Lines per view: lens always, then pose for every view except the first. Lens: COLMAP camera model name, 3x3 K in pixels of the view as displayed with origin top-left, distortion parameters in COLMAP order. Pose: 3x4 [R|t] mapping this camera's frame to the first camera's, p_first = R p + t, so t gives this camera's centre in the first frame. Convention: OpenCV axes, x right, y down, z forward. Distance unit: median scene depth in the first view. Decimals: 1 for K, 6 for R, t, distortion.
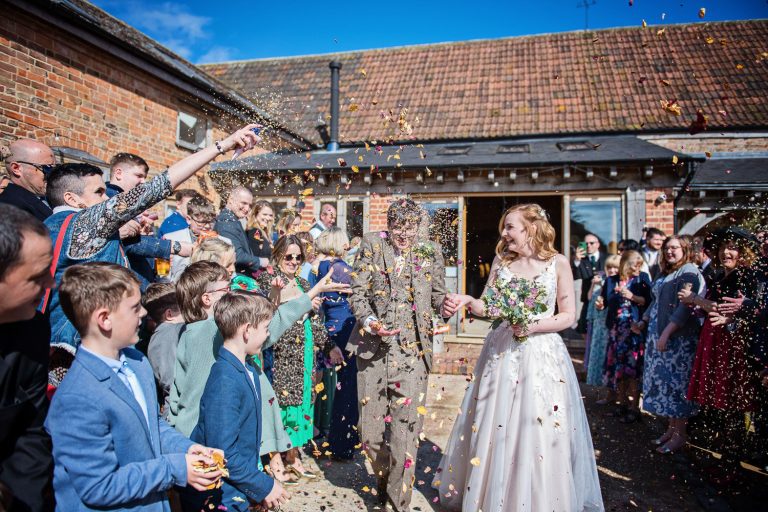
lens RADIAL K [[519.0, 0, 384.0], [0, 519.0, 256.0], [0, 0, 1]] dist [-0.050786, -0.000495]
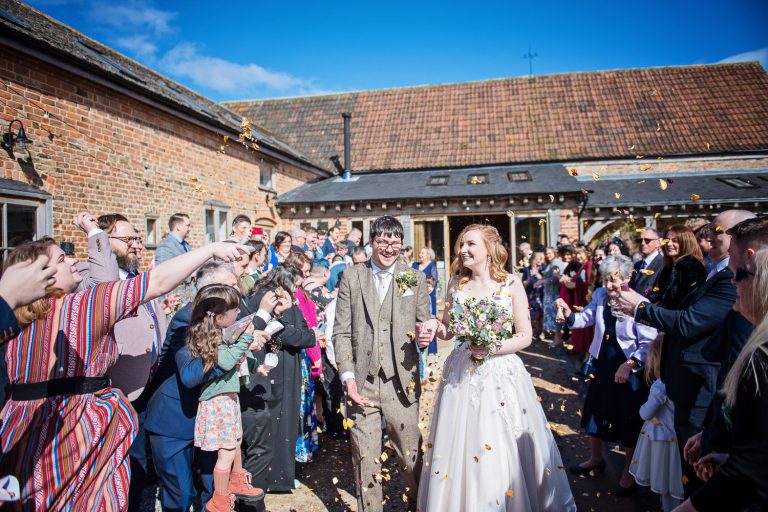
lens RADIAL K [[519.0, 0, 384.0], [0, 519.0, 256.0], [0, 0, 1]] dist [-0.050786, -0.000495]
pose [[0.997703, -0.036904, 0.056811, -0.081474], [0.035832, 0.999162, 0.019772, -0.020991], [-0.057493, -0.017691, 0.998189, -0.345561]]
